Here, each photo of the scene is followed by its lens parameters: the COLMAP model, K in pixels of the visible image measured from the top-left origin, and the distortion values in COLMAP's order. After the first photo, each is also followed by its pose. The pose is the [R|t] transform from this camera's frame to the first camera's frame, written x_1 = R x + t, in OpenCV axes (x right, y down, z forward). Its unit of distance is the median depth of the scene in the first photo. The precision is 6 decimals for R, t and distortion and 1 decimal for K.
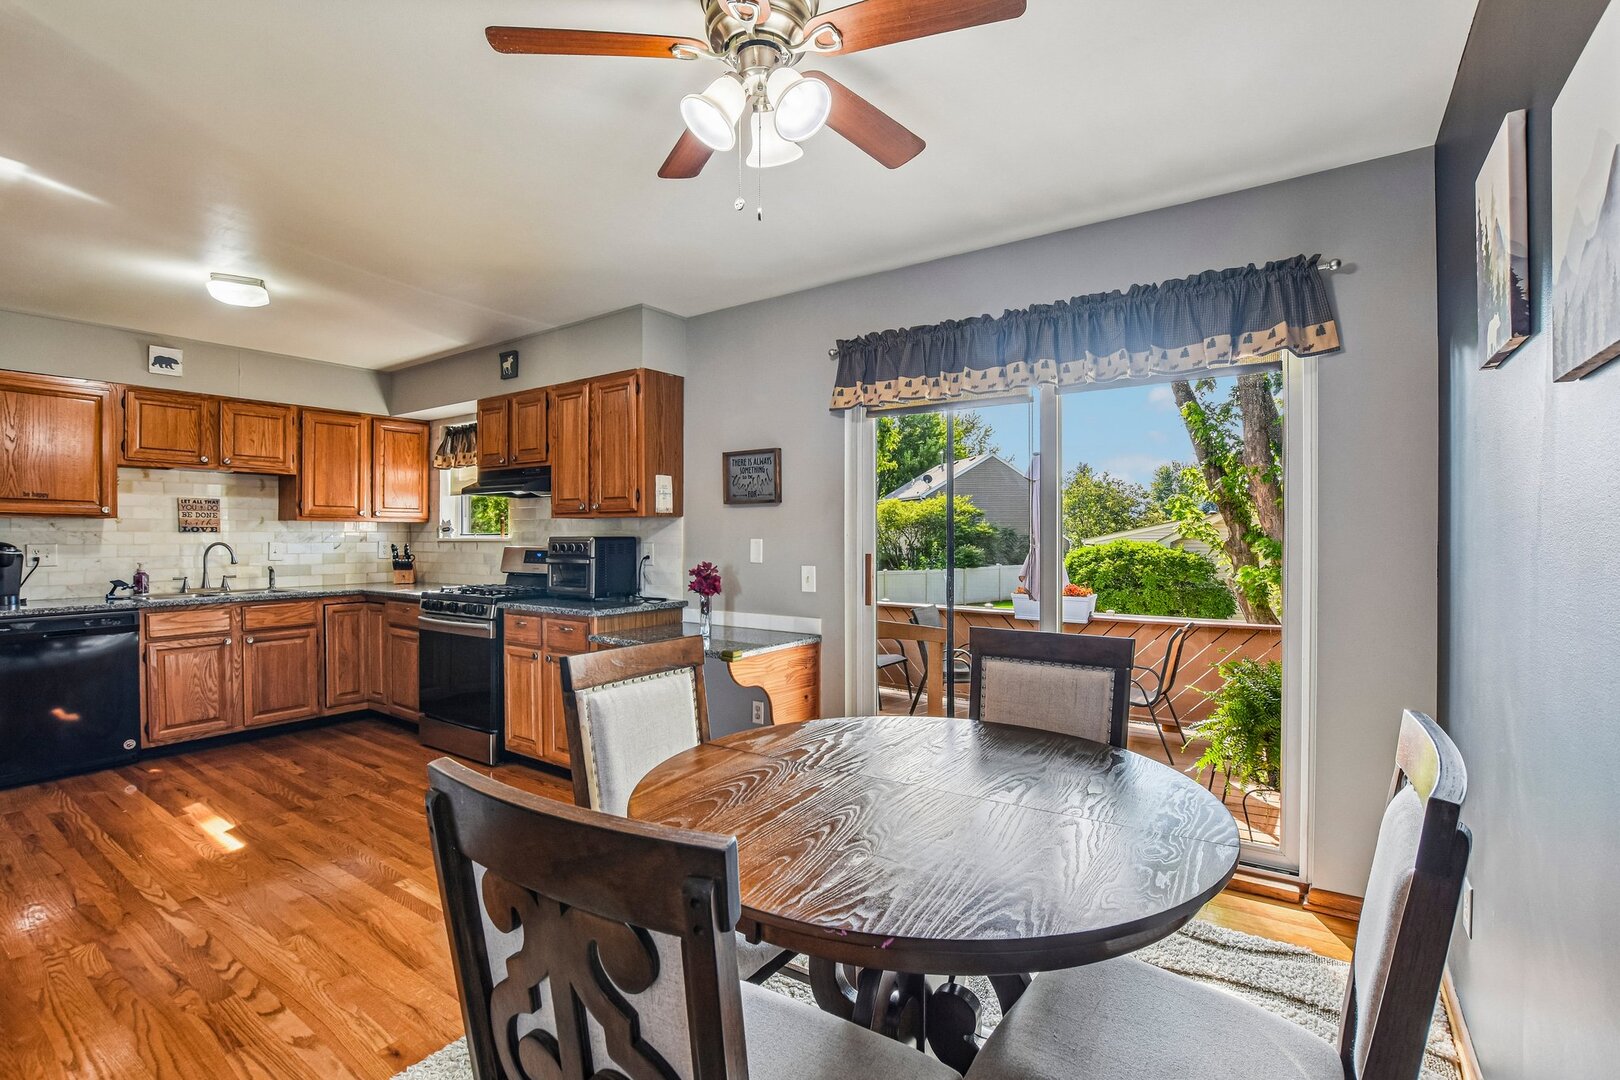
lens RADIAL K [[729.6, 0, 790.2], [0, 729.6, 542.2], [0, 0, 1]] dist [-0.033012, 0.004180]
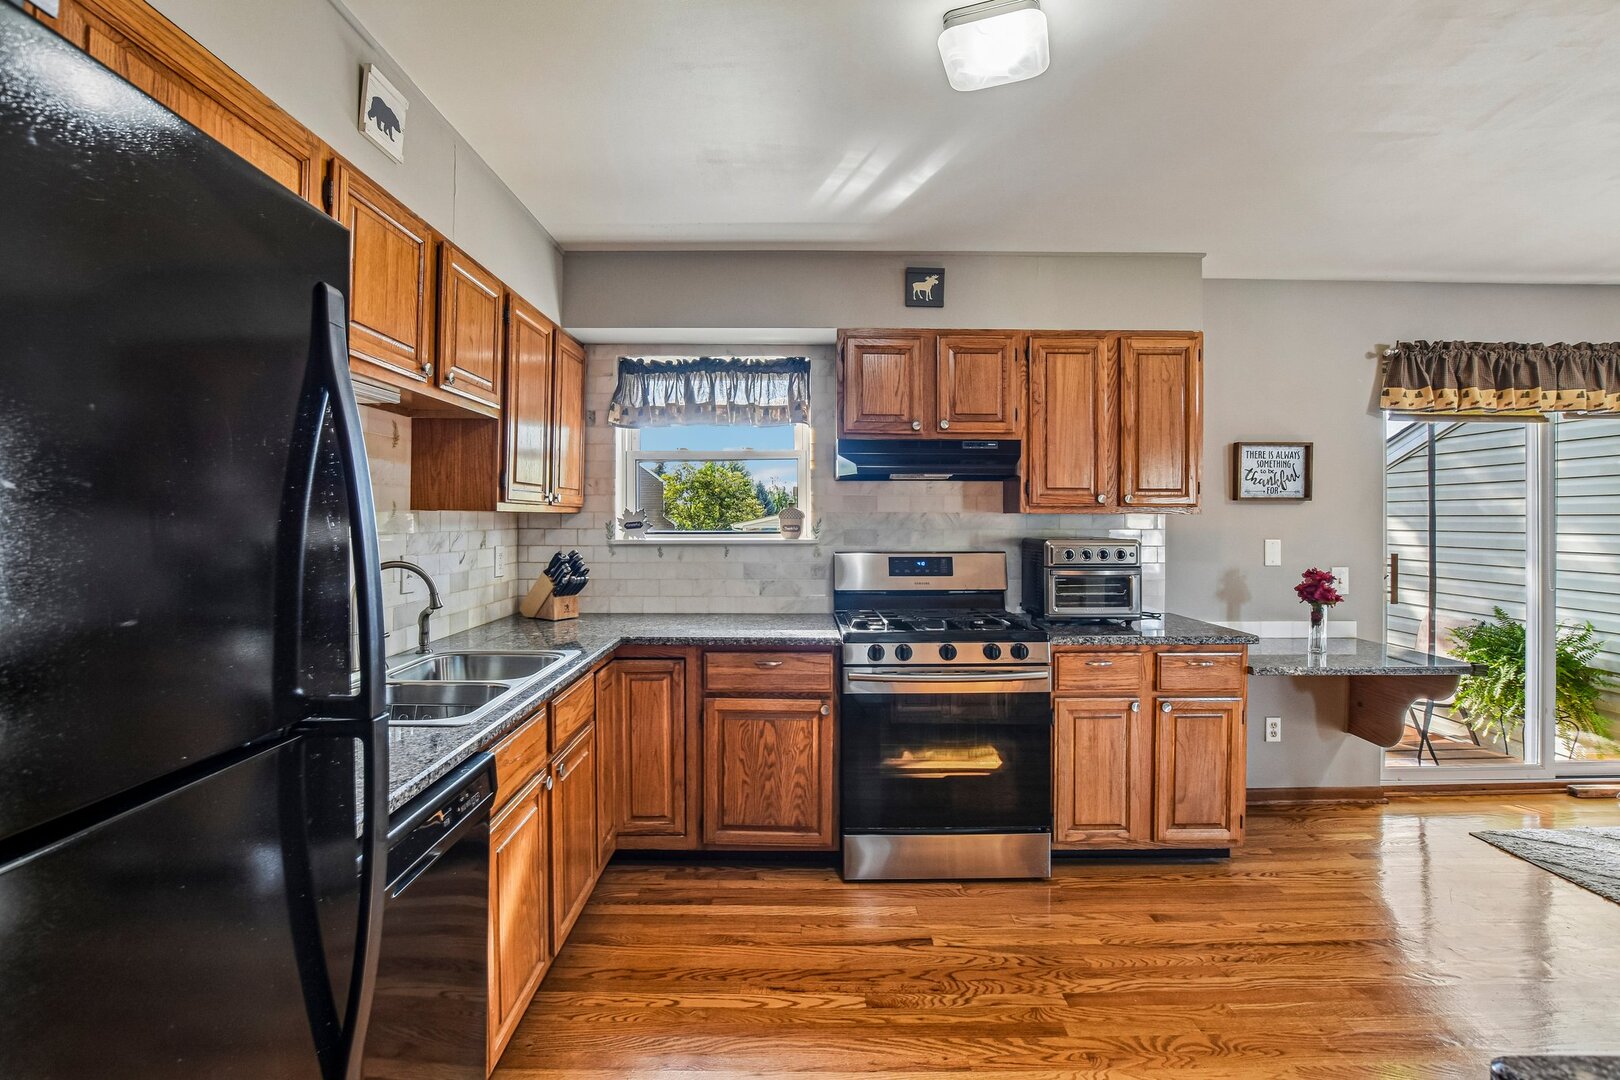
lens RADIAL K [[729.6, 0, 804.4], [0, 729.6, 513.0], [0, 0, 1]] dist [-0.033012, 0.004180]
pose [[0.813327, 0.004877, 0.581786, -0.923187], [0.003514, 0.999905, -0.013295, -0.024235], [-0.581796, 0.012858, 0.813233, 0.537002]]
